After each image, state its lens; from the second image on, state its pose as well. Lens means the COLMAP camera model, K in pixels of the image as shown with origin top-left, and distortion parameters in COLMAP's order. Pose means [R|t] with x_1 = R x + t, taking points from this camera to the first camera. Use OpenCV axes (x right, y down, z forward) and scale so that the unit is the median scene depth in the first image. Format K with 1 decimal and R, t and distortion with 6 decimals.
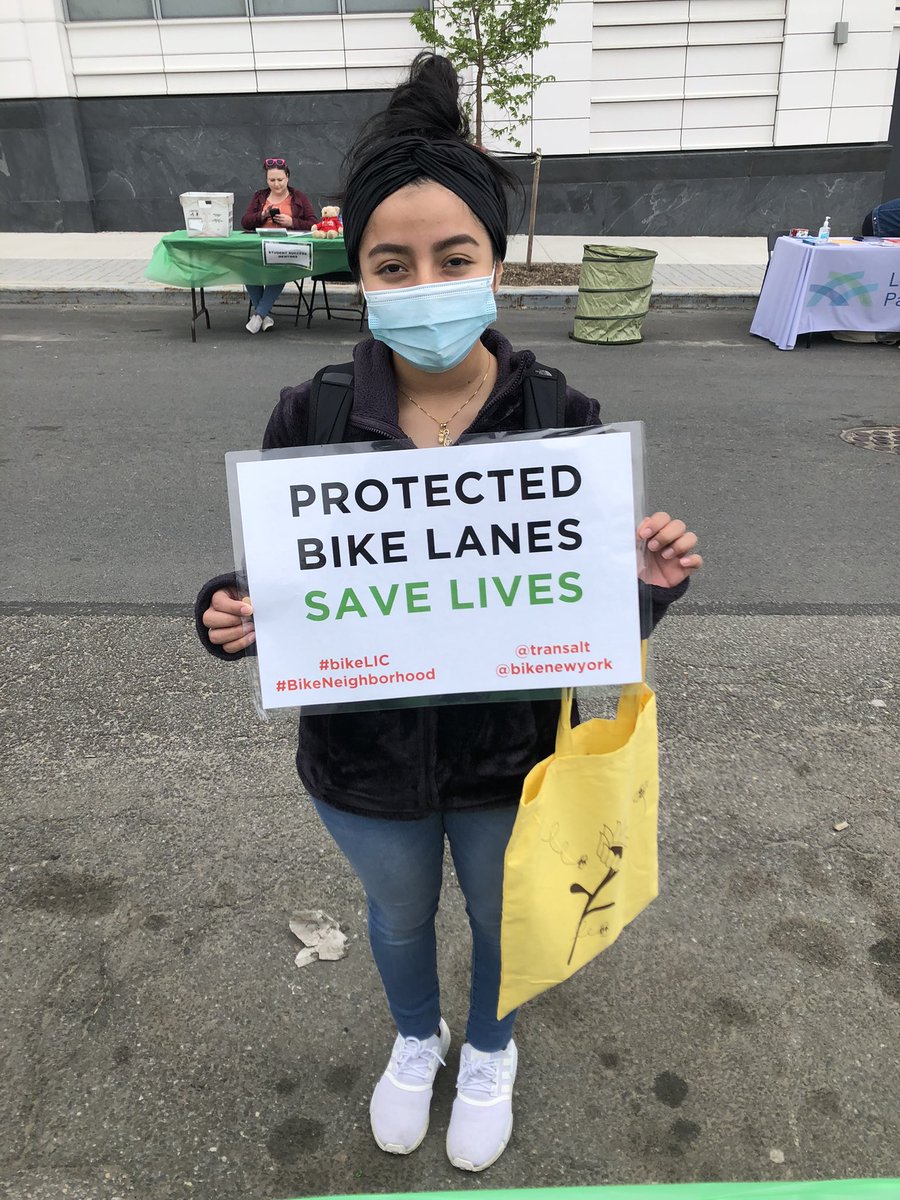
lens RADIAL K [[976.5, 0, 469.2], [0, 976.5, 594.3], [0, 0, 1]] dist [0.032721, -0.014791]
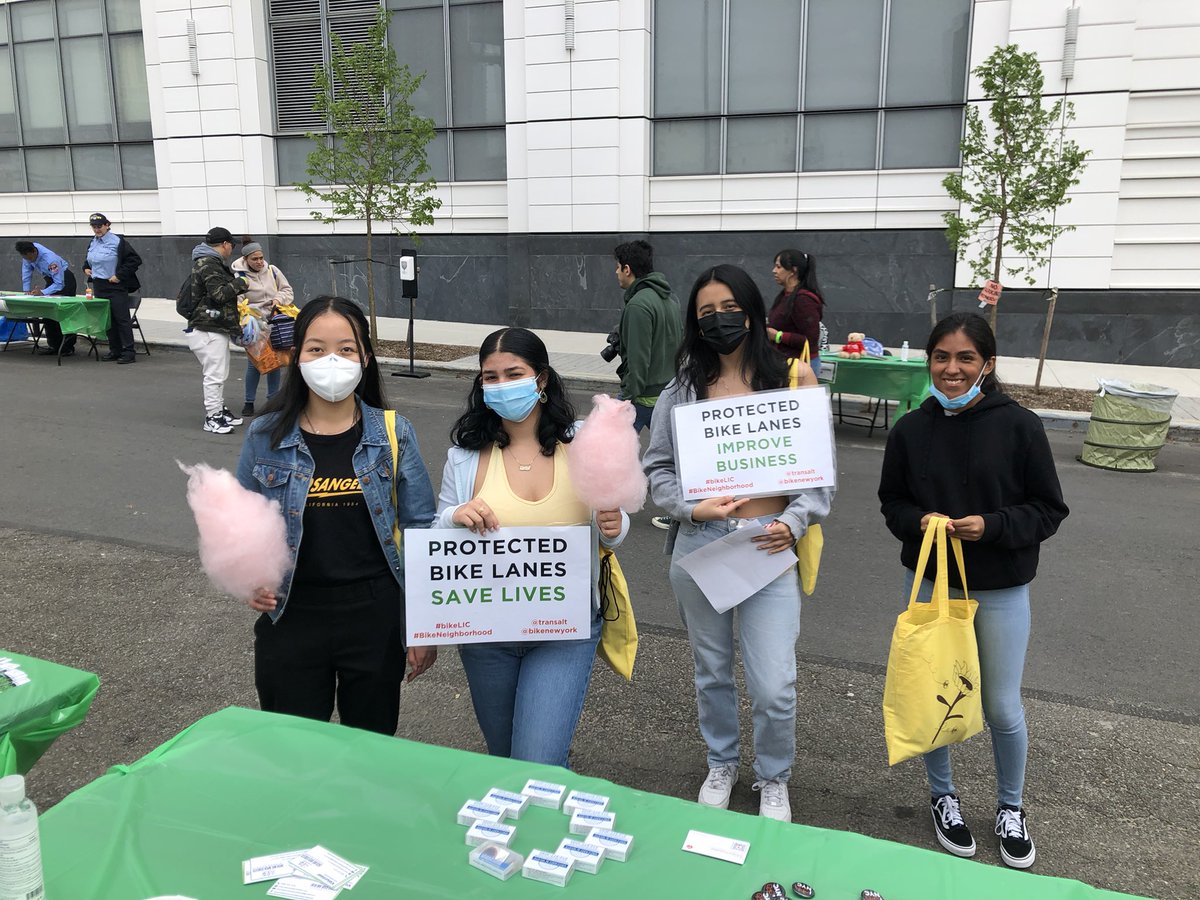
lens RADIAL K [[976.5, 0, 616.8], [0, 976.5, 437.3], [0, 0, 1]] dist [0.032721, -0.014791]
pose [[0.938563, 0.089790, -0.333222, -0.009001], [-0.168686, 0.961716, -0.215980, 0.023499], [0.301072, 0.258921, 0.917777, -0.118771]]
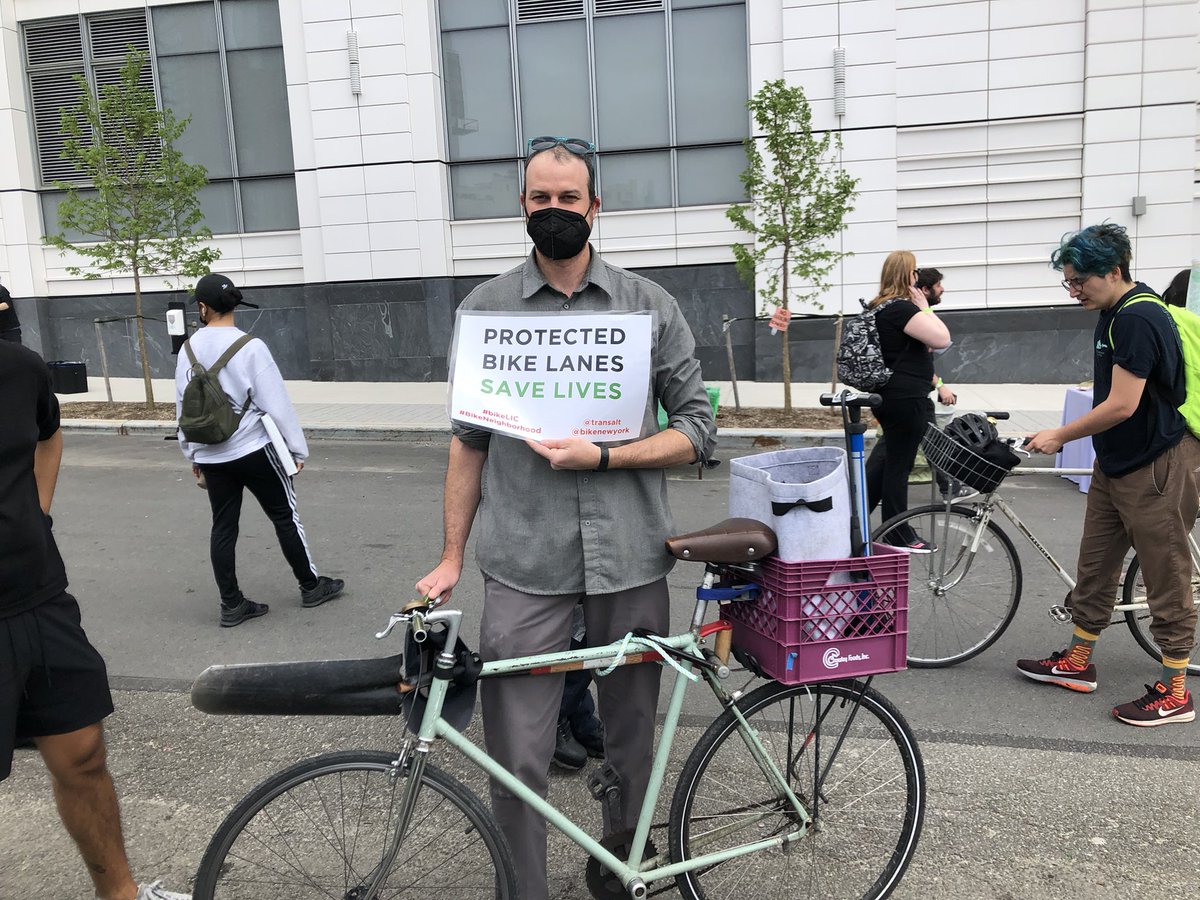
lens RADIAL K [[976.5, 0, 612.1], [0, 976.5, 436.9], [0, 0, 1]] dist [0.032721, -0.014791]
pose [[0.981627, 0.009623, -0.190569, 0.040099], [-0.064095, 0.957326, -0.281812, 0.010778], [0.179725, 0.288849, 0.940354, -0.051781]]
